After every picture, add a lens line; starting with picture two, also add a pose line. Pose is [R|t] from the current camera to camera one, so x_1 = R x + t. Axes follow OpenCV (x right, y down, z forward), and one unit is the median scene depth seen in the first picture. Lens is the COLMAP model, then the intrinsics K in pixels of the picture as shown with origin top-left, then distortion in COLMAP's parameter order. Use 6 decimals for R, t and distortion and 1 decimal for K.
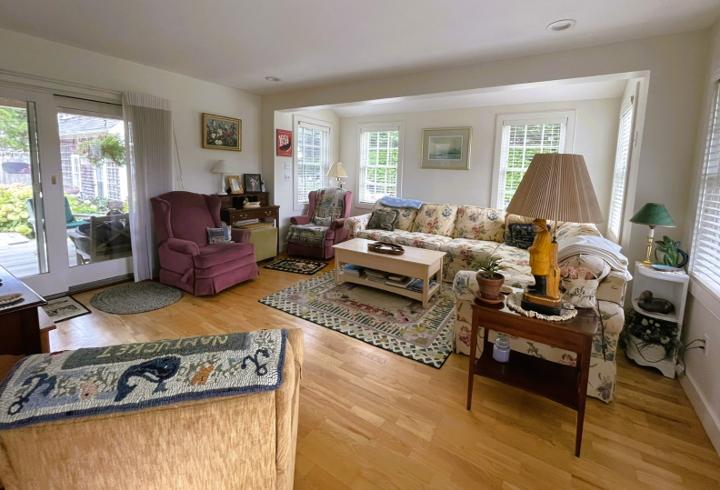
lens RADIAL K [[318.1, 0, 369.3], [0, 318.1, 204.0], [0, 0, 1]] dist [0.001190, 0.000000]
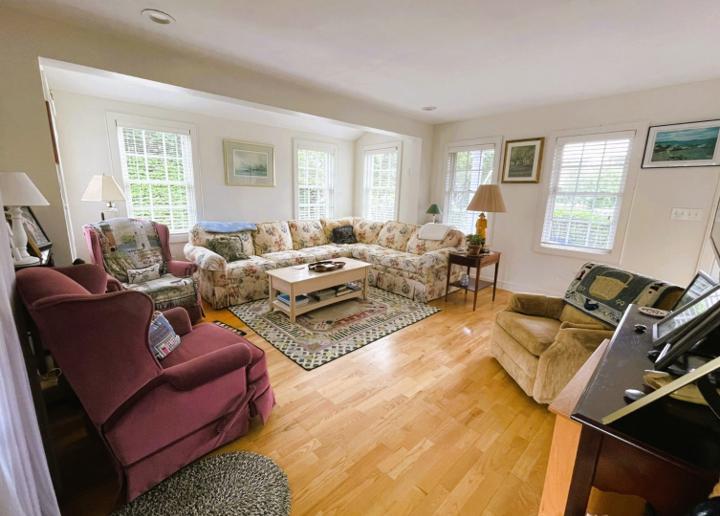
lens RADIAL K [[312.8, 0, 359.2], [0, 312.8, 258.6], [0, 0, 1]] dist [0.000510, -0.000061]
pose [[0.230424, -0.227011, 0.946240, -0.950343], [0.094558, 0.973029, 0.210411, -0.096132], [-0.968485, 0.040990, 0.245675, 0.680697]]
